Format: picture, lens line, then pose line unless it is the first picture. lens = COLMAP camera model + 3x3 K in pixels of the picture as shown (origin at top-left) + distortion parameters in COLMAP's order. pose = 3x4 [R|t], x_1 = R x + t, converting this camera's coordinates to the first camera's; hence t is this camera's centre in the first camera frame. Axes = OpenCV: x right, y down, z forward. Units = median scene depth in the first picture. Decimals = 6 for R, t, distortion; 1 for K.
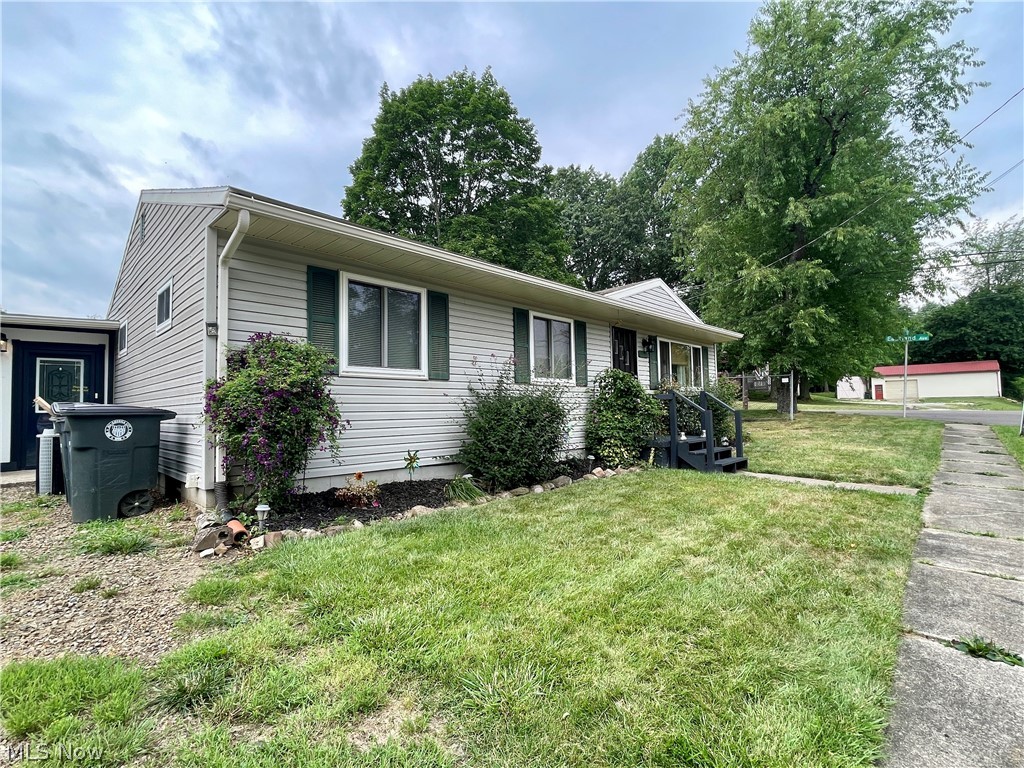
lens RADIAL K [[434.8, 0, 512.0], [0, 434.8, 384.0], [0, 0, 1]] dist [0.021983, -0.000117]
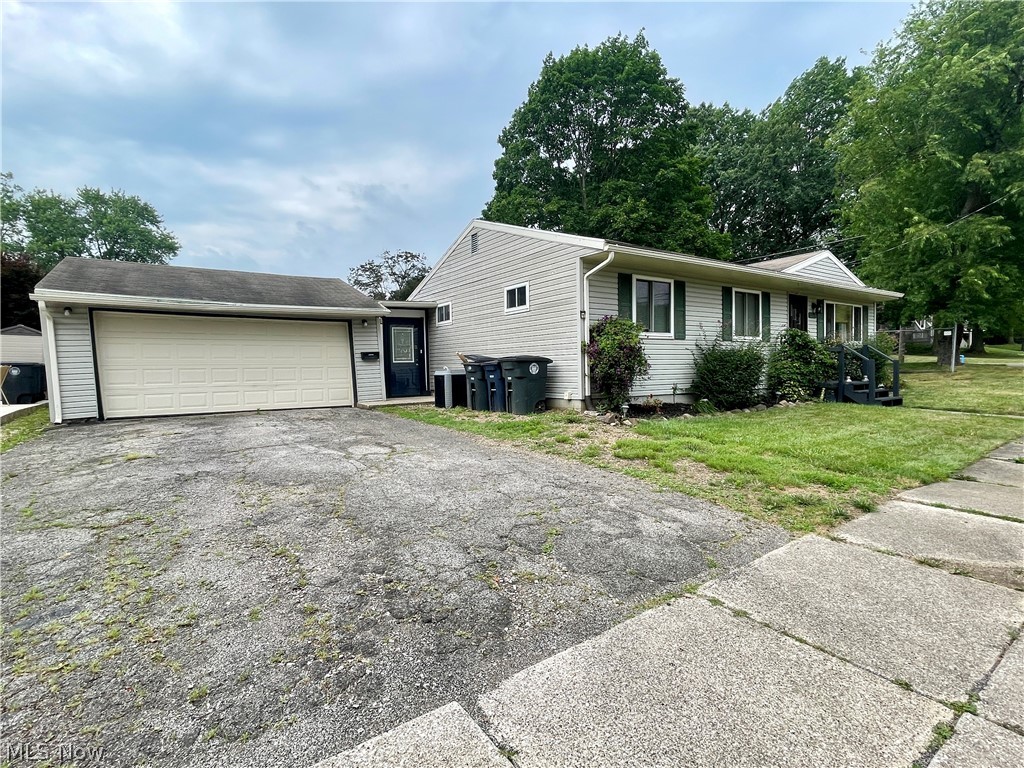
lens RADIAL K [[492.6, 0, 512.0], [0, 492.6, 384.0], [0, 0, 1]] dist [-0.002135, 0.017790]
pose [[0.984983, 0.005159, -0.172576, -0.315029], [0.010710, 0.995803, 0.090898, -0.011857], [0.172321, -0.091381, 0.980793, -0.571203]]
